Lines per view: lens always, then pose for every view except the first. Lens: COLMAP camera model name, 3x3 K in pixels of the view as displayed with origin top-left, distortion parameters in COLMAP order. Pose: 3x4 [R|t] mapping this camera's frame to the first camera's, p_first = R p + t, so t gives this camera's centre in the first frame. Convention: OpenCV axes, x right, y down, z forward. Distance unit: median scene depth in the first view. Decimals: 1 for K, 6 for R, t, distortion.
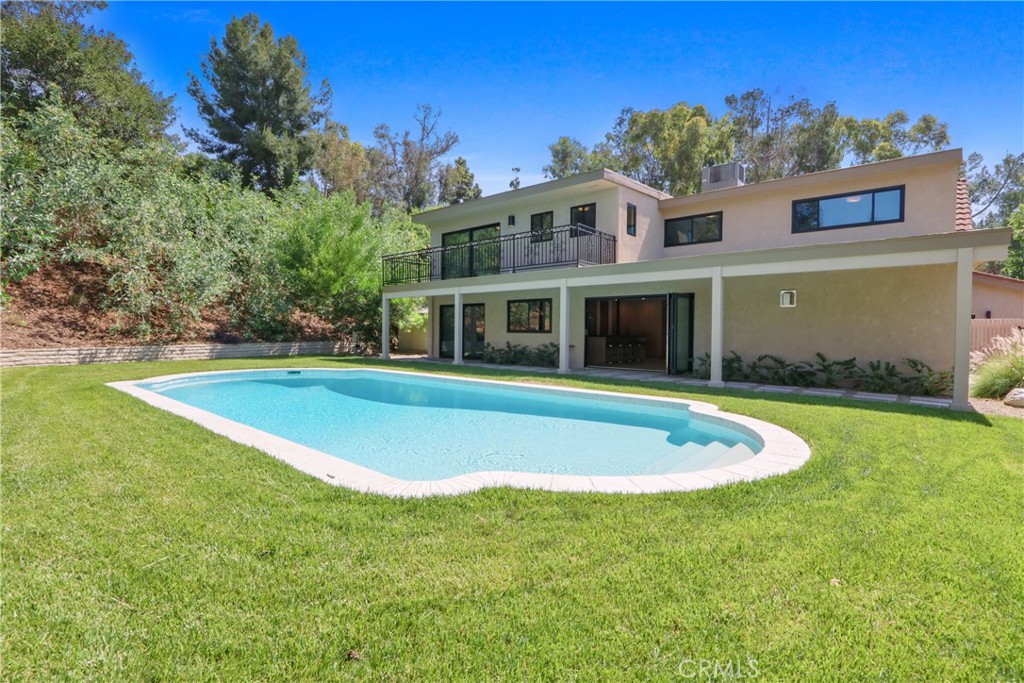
lens RADIAL K [[470.4, 0, 514.0], [0, 470.4, 339.7], [0, 0, 1]] dist [-0.020633, 0.005332]
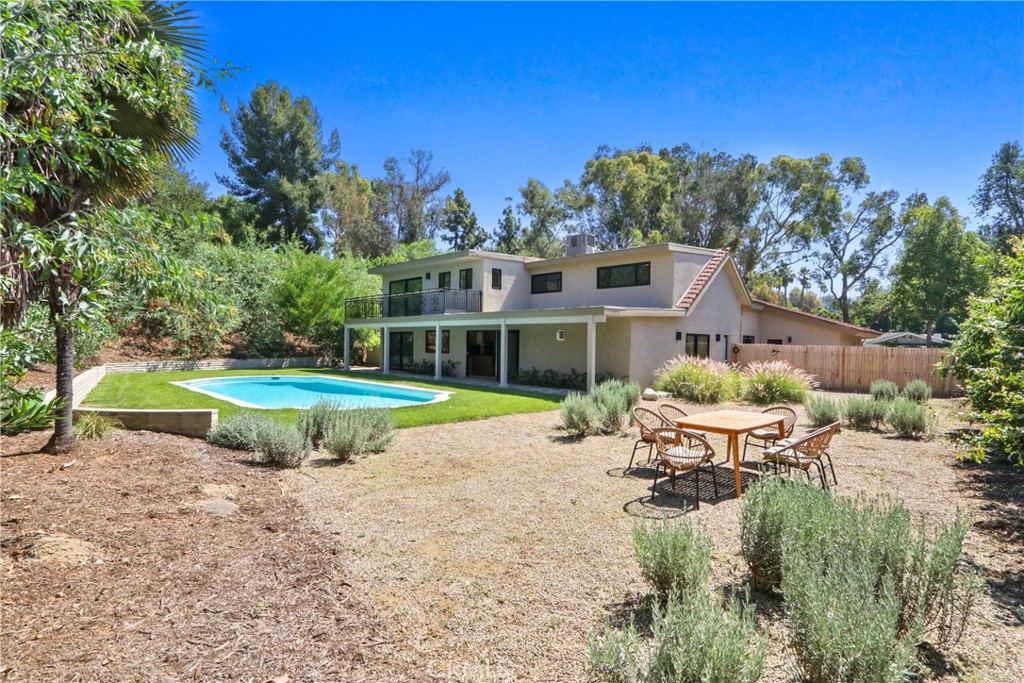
lens RADIAL K [[470.4, 0, 515.8], [0, 470.4, 341.8], [0, 0, 1]] dist [-0.020633, 0.005332]
pose [[0.998892, 0.003018, -0.046974, 0.305186], [-0.003950, 0.999797, -0.019766, -0.018952], [0.046905, 0.019930, 0.998701, -0.405011]]
